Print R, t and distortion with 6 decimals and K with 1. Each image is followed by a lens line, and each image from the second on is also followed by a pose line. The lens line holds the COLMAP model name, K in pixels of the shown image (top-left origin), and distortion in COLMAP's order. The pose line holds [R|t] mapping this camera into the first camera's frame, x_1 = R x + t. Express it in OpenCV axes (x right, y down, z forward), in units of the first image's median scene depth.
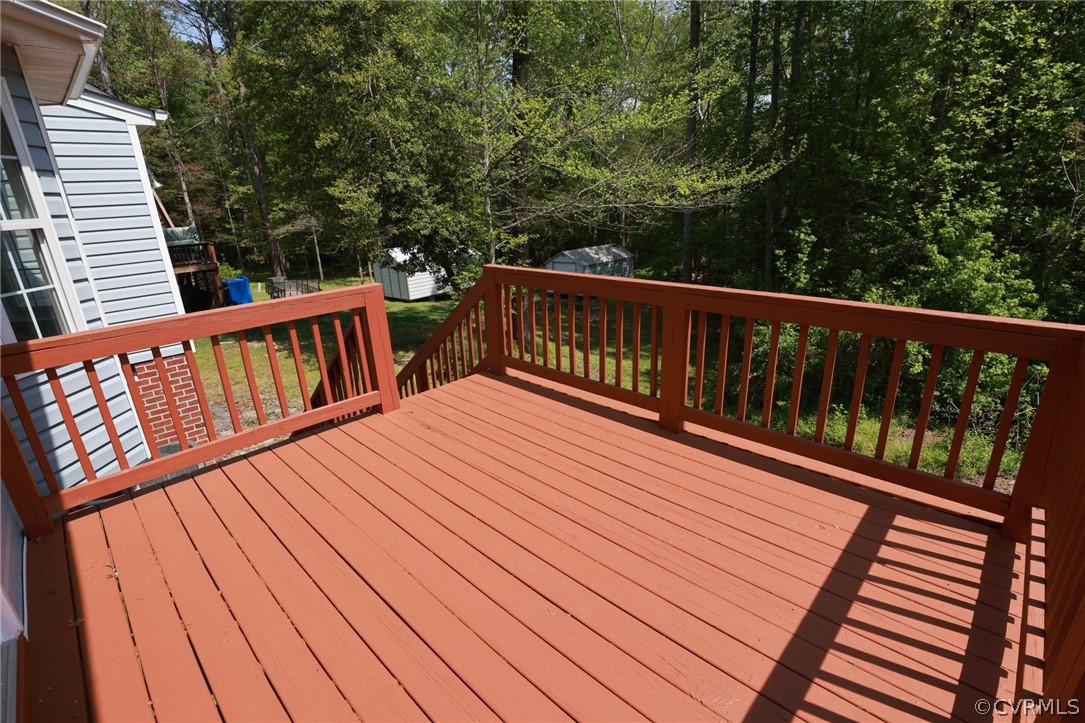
lens RADIAL K [[493.3, 0, 551.7], [0, 493.3, 362.9], [0, 0, 1]] dist [-0.033920, 0.004070]
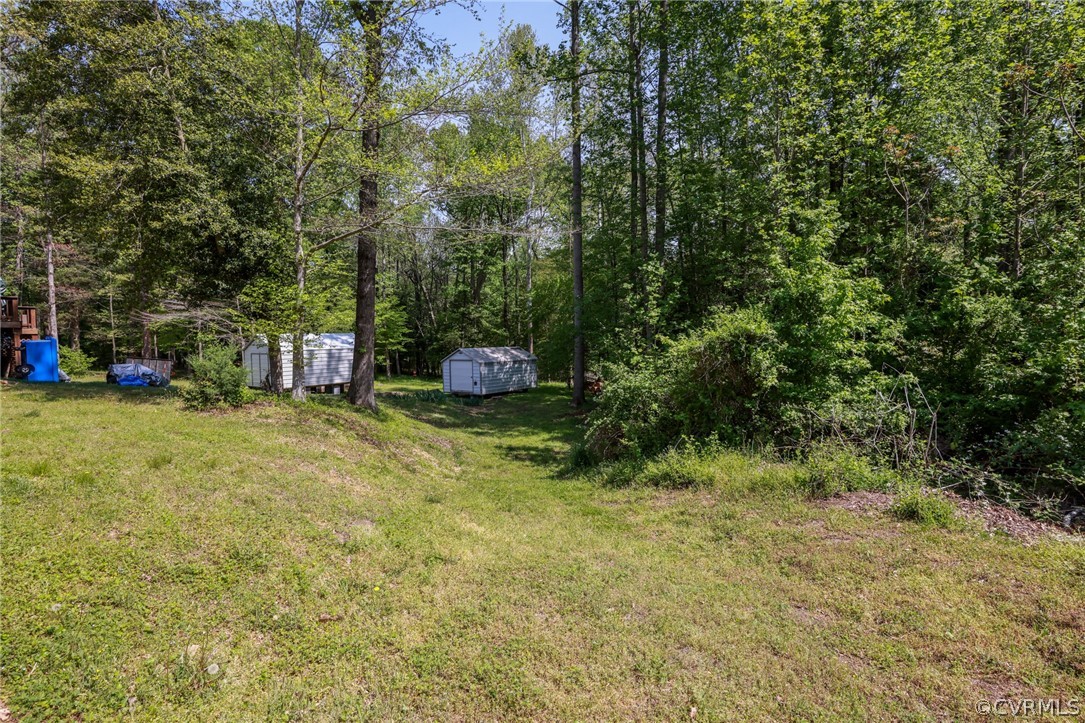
lens RADIAL K [[493.3, 0, 542.2], [0, 493.3, 365.2], [0, 0, 1]] dist [-0.033920, 0.004070]
pose [[0.993180, 0.028100, 0.113155, 0.226445], [0.002373, 0.965451, -0.260575, 0.162792], [-0.116567, 0.259066, 0.958800, 0.200270]]
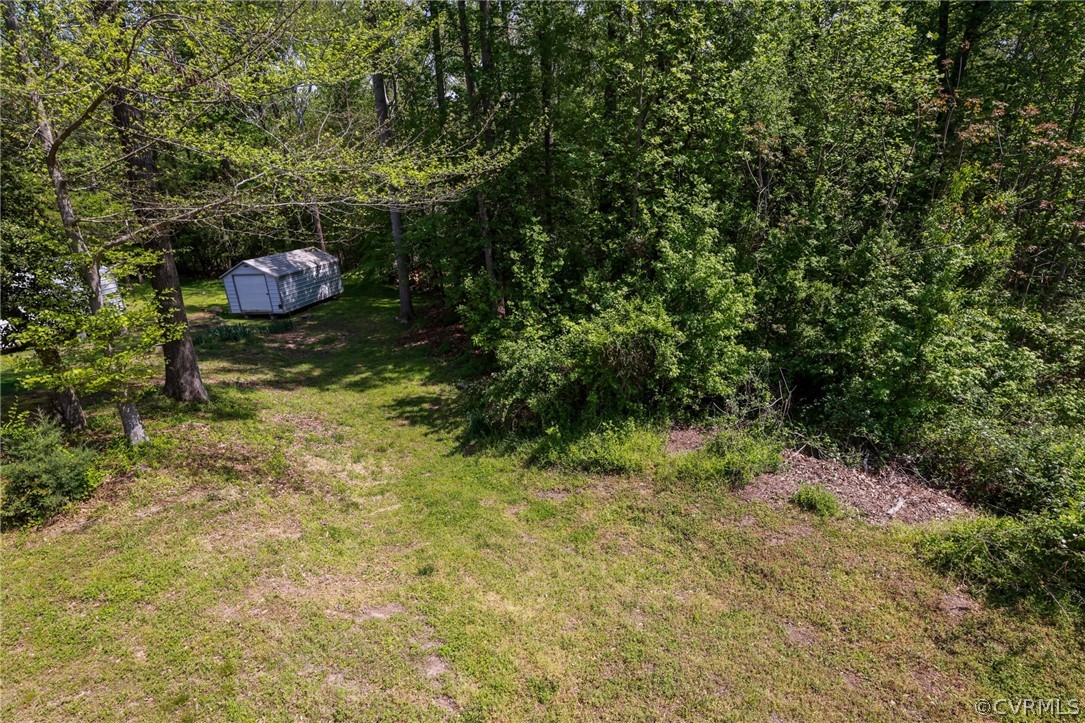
lens RADIAL K [[493.3, 0, 549.2], [0, 493.3, 371.6], [0, 0, 1]] dist [-0.033920, 0.004070]
pose [[0.847197, -0.171191, 0.502943, 0.044535], [0.159486, 0.984951, 0.066607, -0.076062], [-0.506776, 0.023783, 0.861750, 0.233580]]
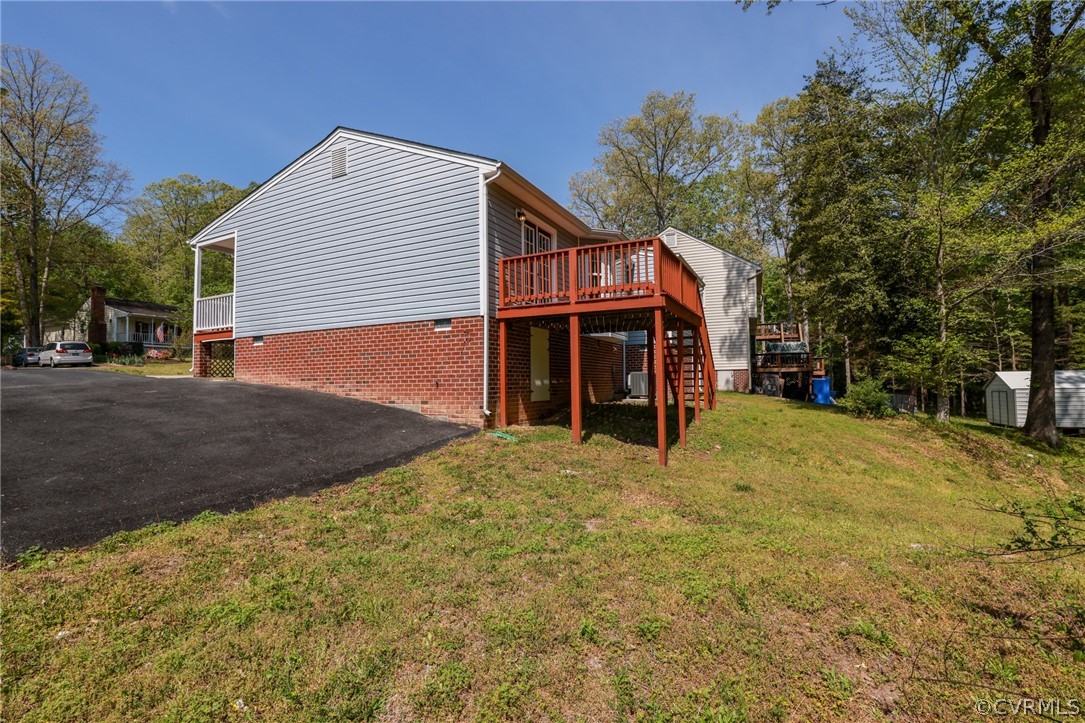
lens RADIAL K [[493.3, 0, 542.3], [0, 493.3, 364.6], [0, 0, 1]] dist [-0.033920, 0.004070]
pose [[0.276403, -0.002193, -0.961039, 0.774066], [-0.302018, 0.949136, -0.089029, 0.261104], [0.912352, 0.314859, 0.261682, -0.123048]]
